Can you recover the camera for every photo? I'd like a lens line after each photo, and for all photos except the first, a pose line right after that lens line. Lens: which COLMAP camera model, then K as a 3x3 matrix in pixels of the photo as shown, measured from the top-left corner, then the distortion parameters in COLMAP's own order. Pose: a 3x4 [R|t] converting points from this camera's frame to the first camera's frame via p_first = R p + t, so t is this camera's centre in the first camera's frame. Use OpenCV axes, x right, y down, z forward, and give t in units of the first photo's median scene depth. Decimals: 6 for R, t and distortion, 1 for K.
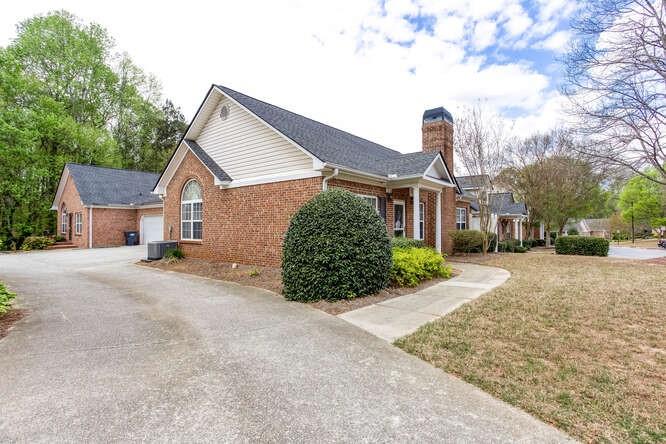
lens RADIAL K [[322.6, 0, 336.5], [0, 322.6, 219.0], [0, 0, 1]] dist [-0.000130, 0.000418]
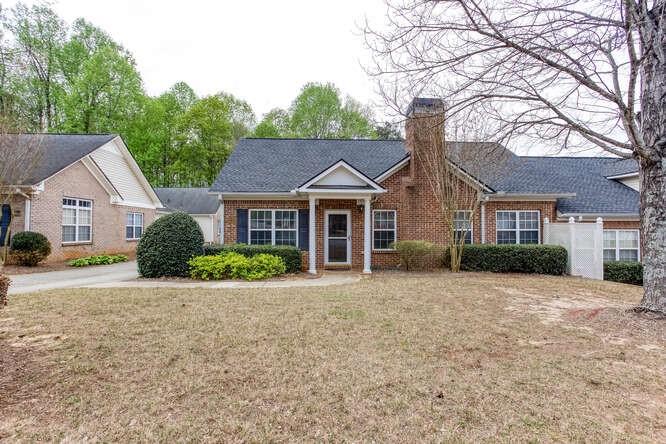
lens RADIAL K [[322.6, 0, 336.5], [0, 322.6, 219.0], [0, 0, 1]] dist [-0.000130, 0.000418]
pose [[0.685903, -0.021058, -0.727388, 1.016094], [0.013115, 0.999777, -0.016576, -0.012916], [0.727575, 0.001830, 0.686026, 0.294256]]
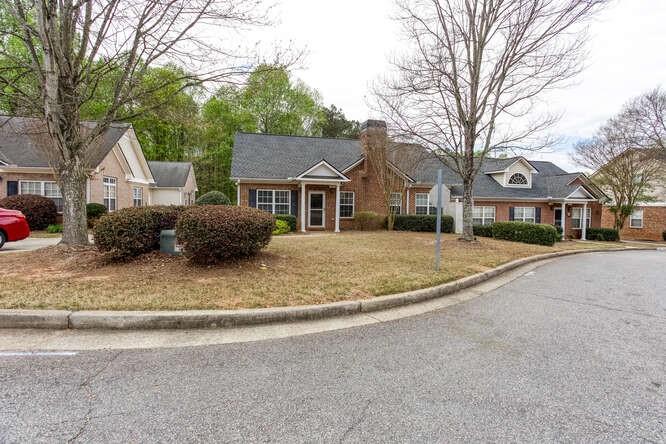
lens RADIAL K [[322.6, 0, 336.5], [0, 322.6, 219.0], [0, 0, 1]] dist [-0.000130, 0.000418]
pose [[0.811785, 0.040391, -0.582557, 1.271954], [-0.003256, 0.997903, 0.064650, -0.026836], [0.583947, -0.050585, 0.810214, -0.241619]]
